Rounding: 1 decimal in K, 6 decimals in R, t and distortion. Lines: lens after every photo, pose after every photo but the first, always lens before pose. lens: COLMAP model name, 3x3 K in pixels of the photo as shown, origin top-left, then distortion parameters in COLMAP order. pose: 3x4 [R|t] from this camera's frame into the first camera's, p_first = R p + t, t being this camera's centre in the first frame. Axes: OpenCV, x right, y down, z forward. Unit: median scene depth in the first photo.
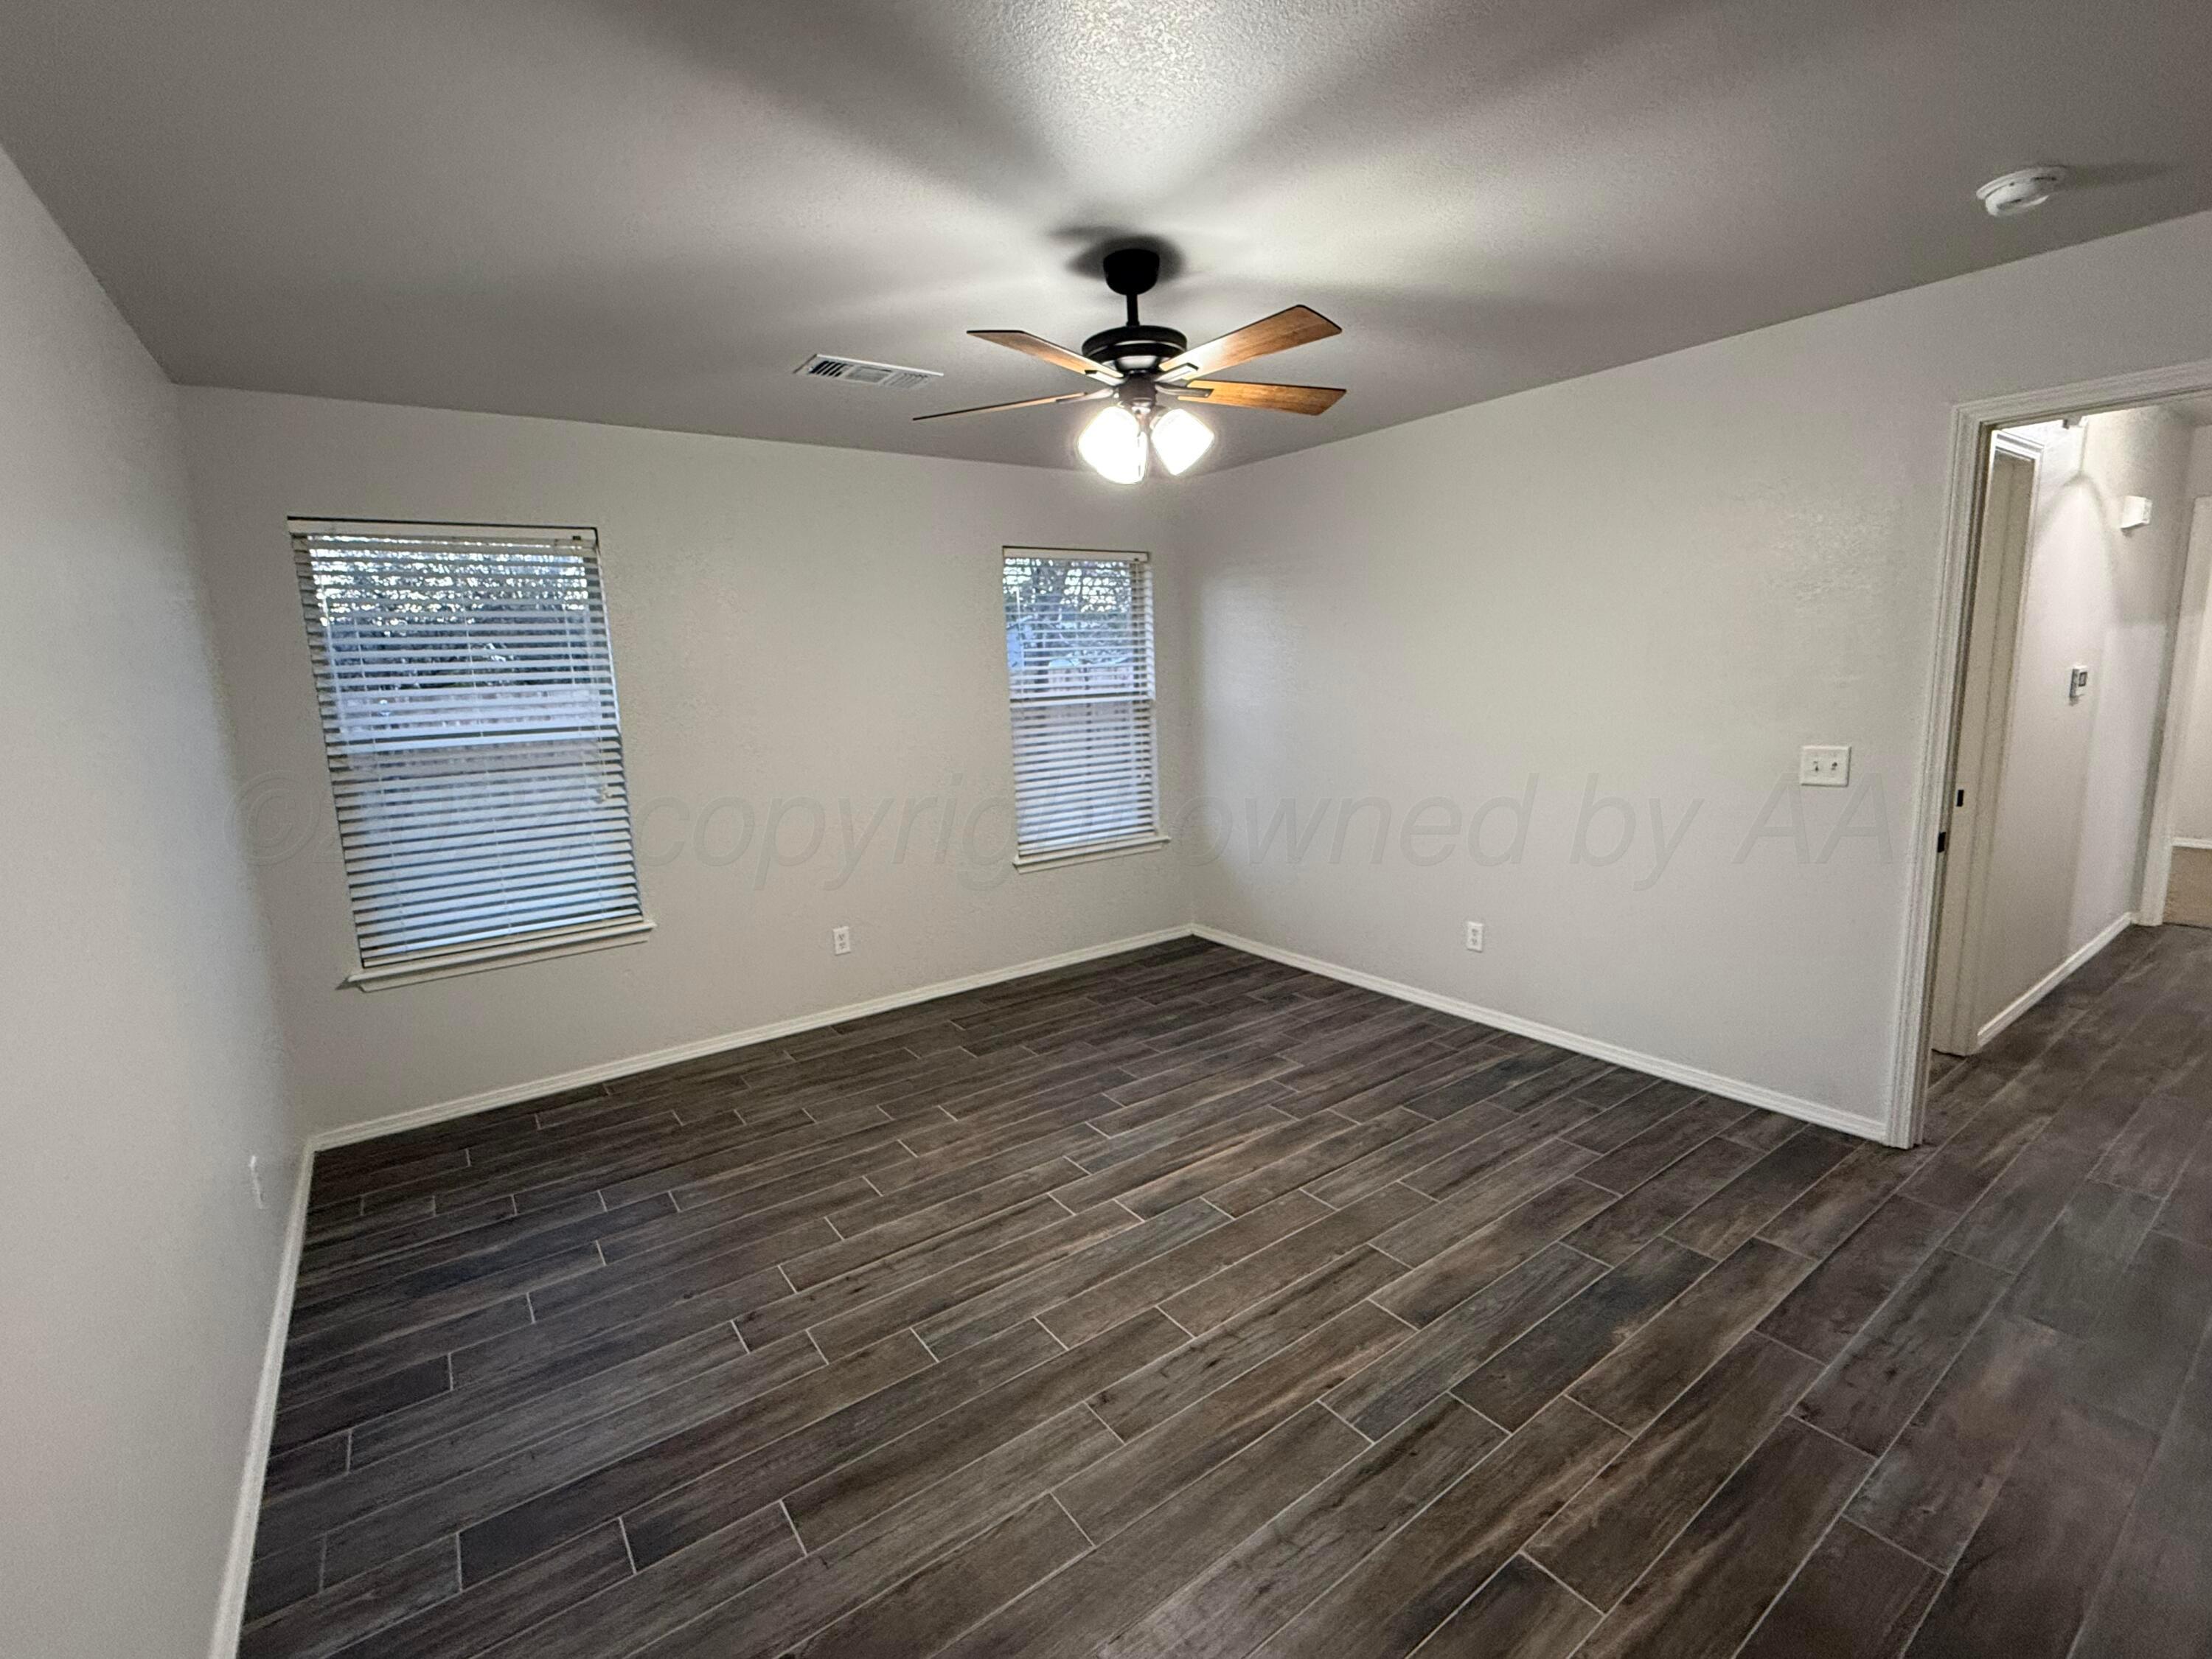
lens RADIAL K [[981.9, 0, 1108.0], [0, 981.9, 827.9], [0, 0, 1]] dist [0.000098, -0.000127]
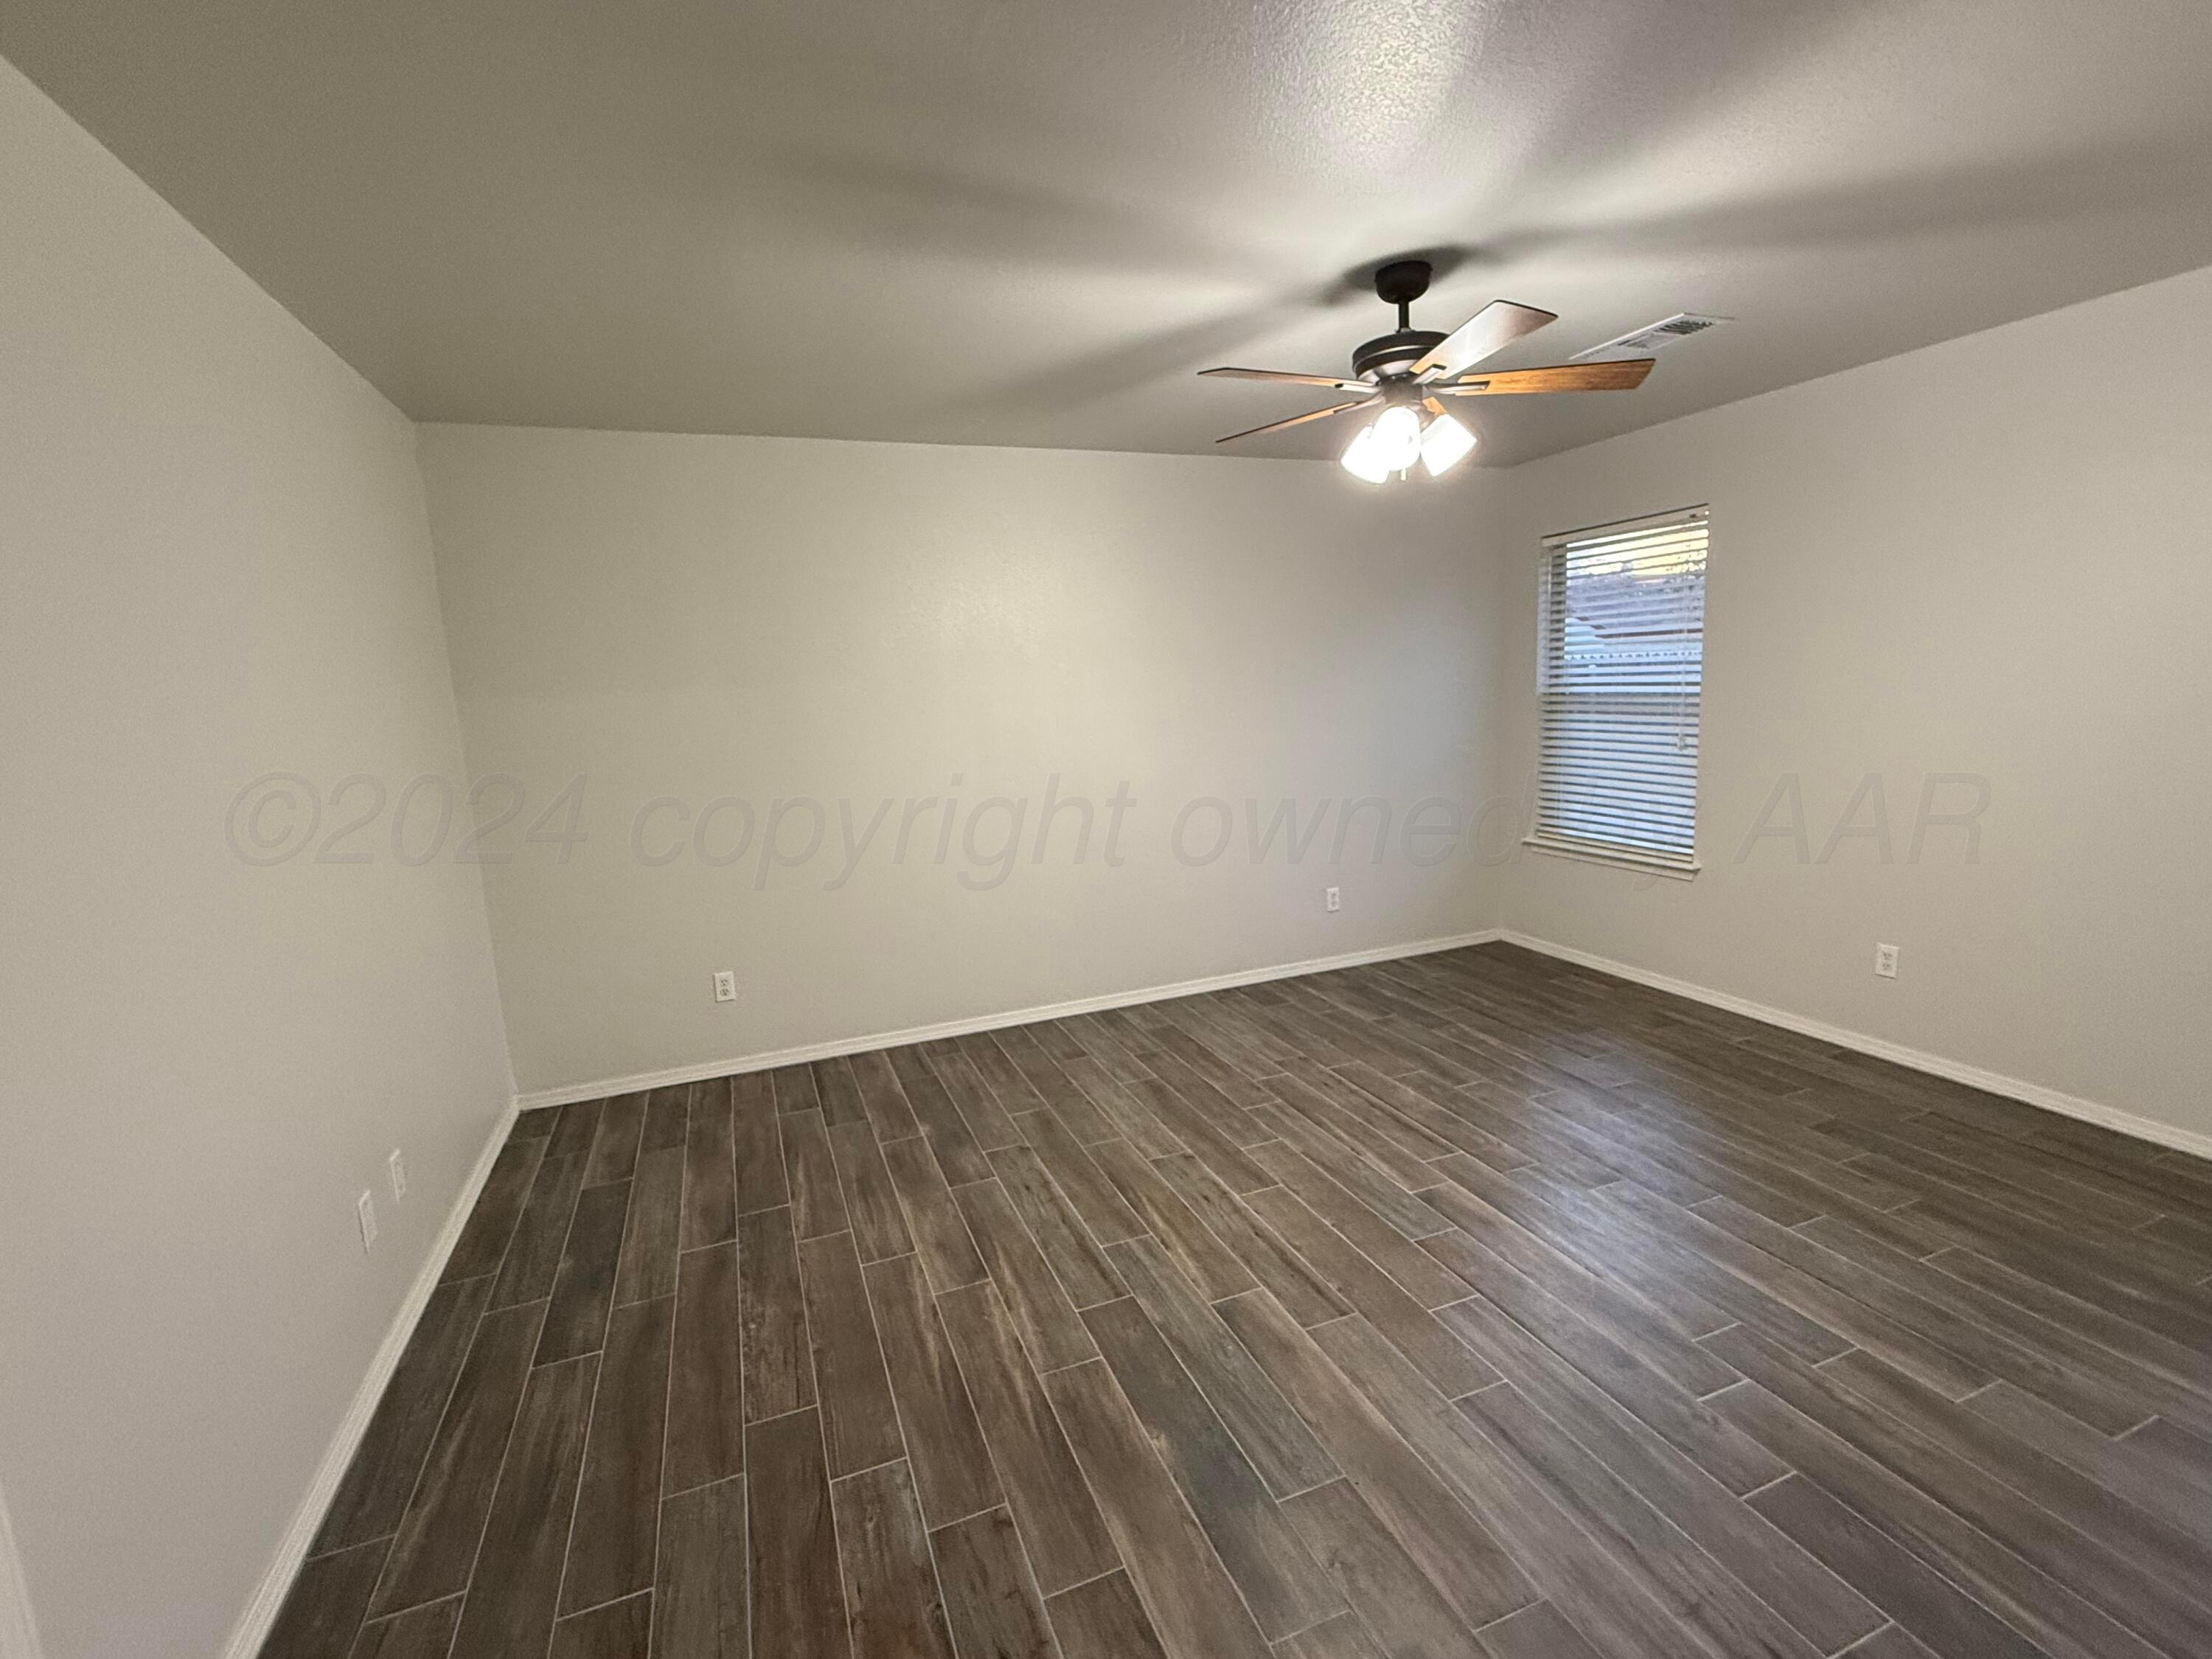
lens RADIAL K [[981.9, 0, 1108.0], [0, 981.9, 827.9], [0, 0, 1]] dist [0.000098, -0.000127]
pose [[-0.244689, 0.194217, -0.949951, 1.020201], [-0.104672, 0.968717, 0.225016, -0.171190], [0.963935, 0.154492, -0.216705, 0.854586]]
